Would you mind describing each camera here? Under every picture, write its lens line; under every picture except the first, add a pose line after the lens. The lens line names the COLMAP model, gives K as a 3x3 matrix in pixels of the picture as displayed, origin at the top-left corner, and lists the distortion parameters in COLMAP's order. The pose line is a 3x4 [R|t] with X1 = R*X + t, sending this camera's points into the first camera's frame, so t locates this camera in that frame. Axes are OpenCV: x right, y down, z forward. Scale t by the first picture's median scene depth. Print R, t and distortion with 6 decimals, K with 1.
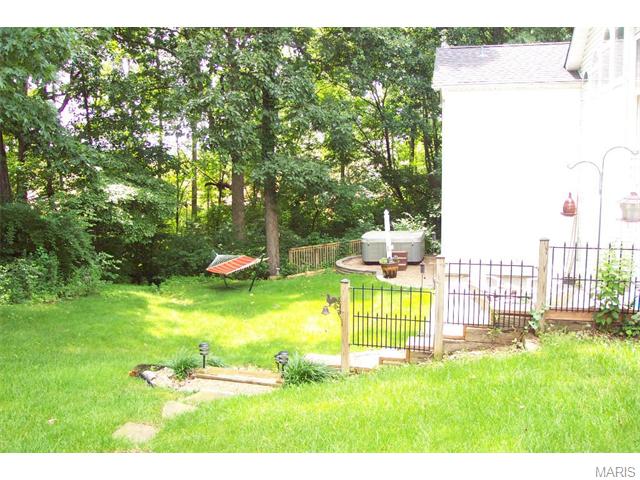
lens RADIAL K [[559.2, 0, 320.9], [0, 559.2, 235.8], [0, 0, 1]] dist [-0.106581, 0.068306]
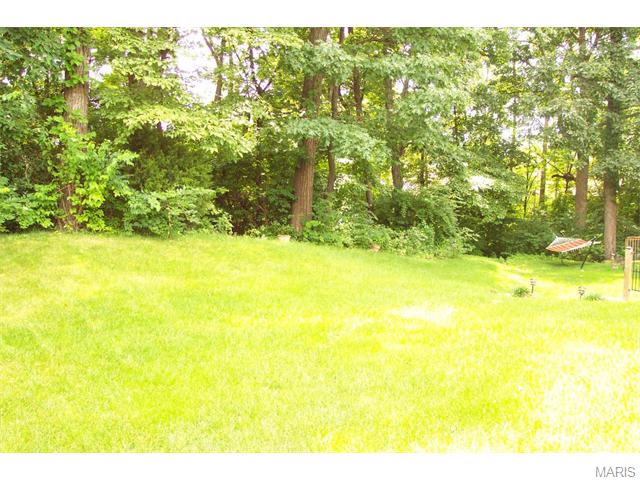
lens RADIAL K [[559.2, 0, 323.4], [0, 559.2, 234.9], [0, 0, 1]] dist [-0.106581, 0.068306]
pose [[0.821728, 0.067098, -0.565915, 0.066120], [-0.054969, 0.997746, 0.038481, 0.011695], [0.567222, -0.000513, 0.823565, -0.240822]]
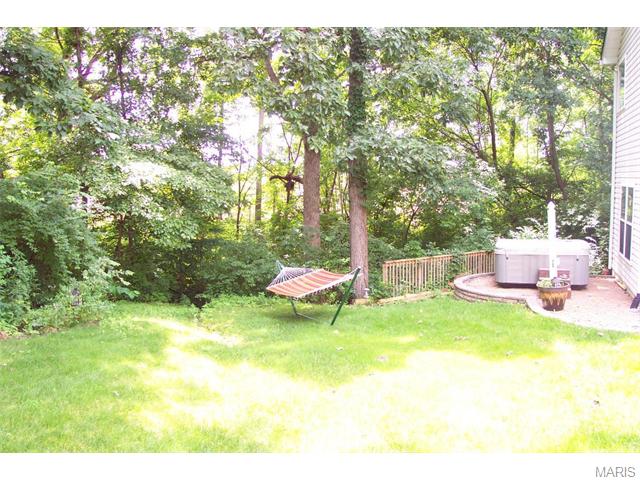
lens RADIAL K [[559.2, 0, 319.0], [0, 559.2, 236.9], [0, 0, 1]] dist [-0.106581, 0.068306]
pose [[0.992494, 0.020473, -0.120569, -0.057780], [-0.023673, 0.999403, -0.025167, 0.012586], [0.119982, 0.027832, 0.992386, 0.308733]]
